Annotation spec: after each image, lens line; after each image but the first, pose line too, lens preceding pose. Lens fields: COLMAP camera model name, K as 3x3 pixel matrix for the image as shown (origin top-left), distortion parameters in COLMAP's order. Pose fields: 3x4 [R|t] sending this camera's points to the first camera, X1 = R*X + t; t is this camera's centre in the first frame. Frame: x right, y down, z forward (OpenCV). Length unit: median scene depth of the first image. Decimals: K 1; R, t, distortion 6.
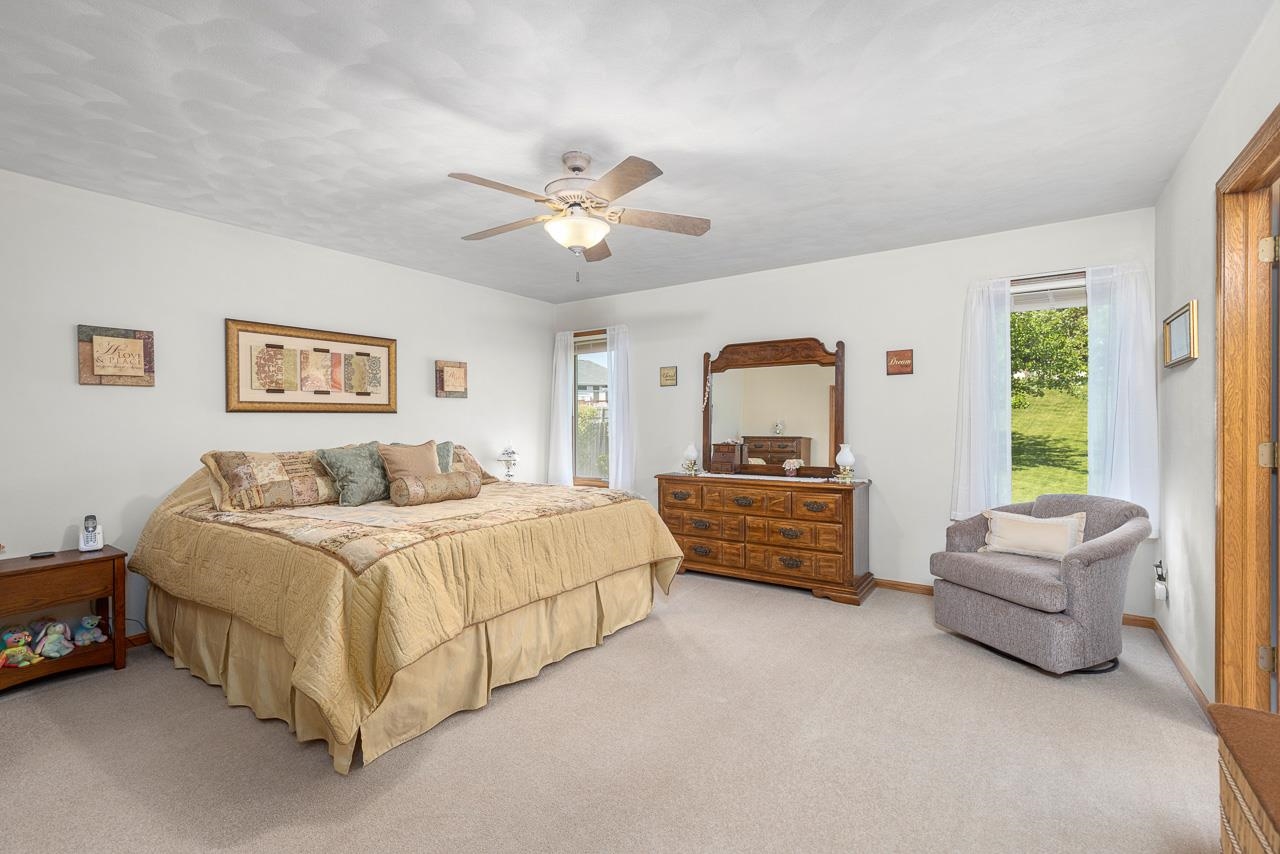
lens RADIAL K [[573.5, 0, 639.1], [0, 573.5, 424.8], [0, 0, 1]] dist [0.006997, -0.001063]
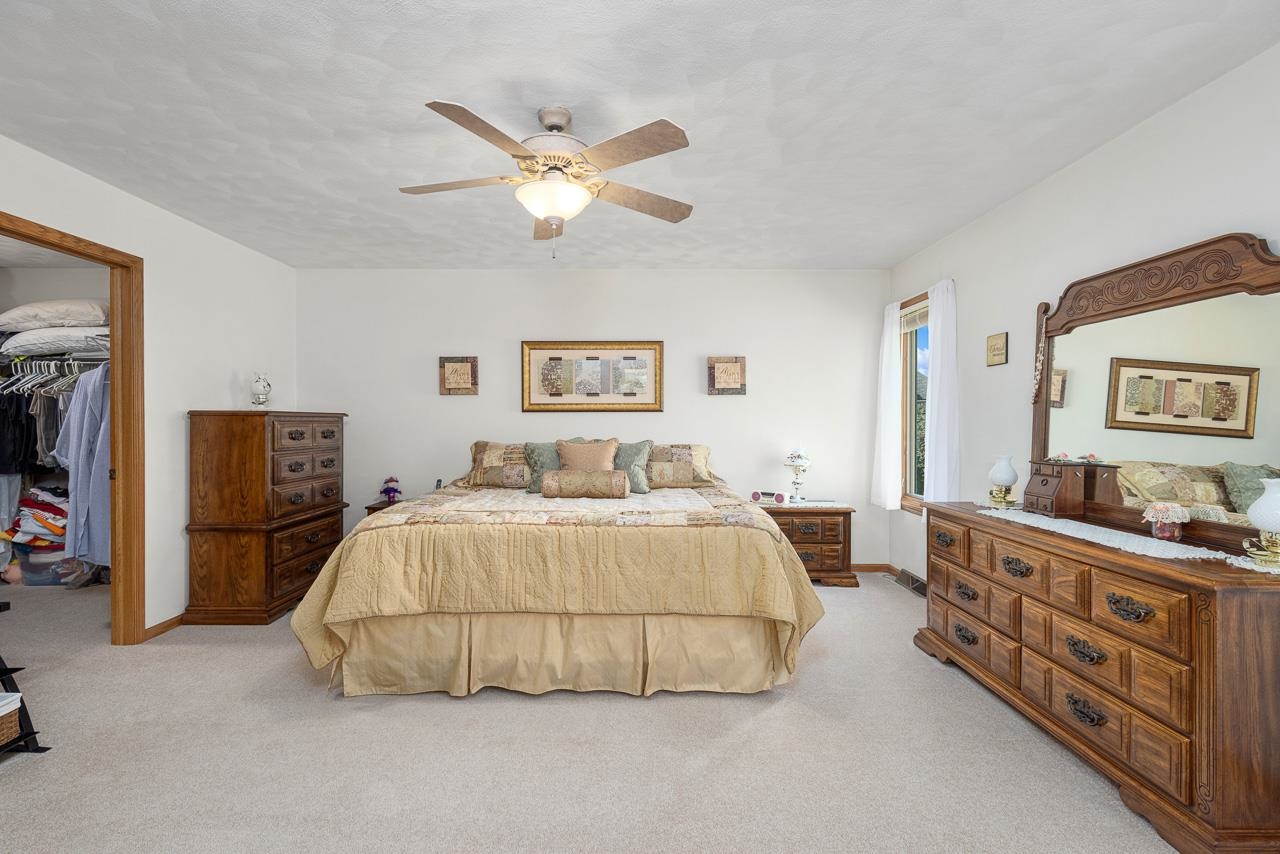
lens RADIAL K [[573.5, 0, 638.0], [0, 573.5, 423.8], [0, 0, 1]] dist [0.006997, -0.001063]
pose [[0.567978, 0.009071, -0.822994, 0.468089], [-0.008945, 0.999948, 0.004849, -0.003172], [0.822995, 0.004608, 0.568030, 0.422330]]
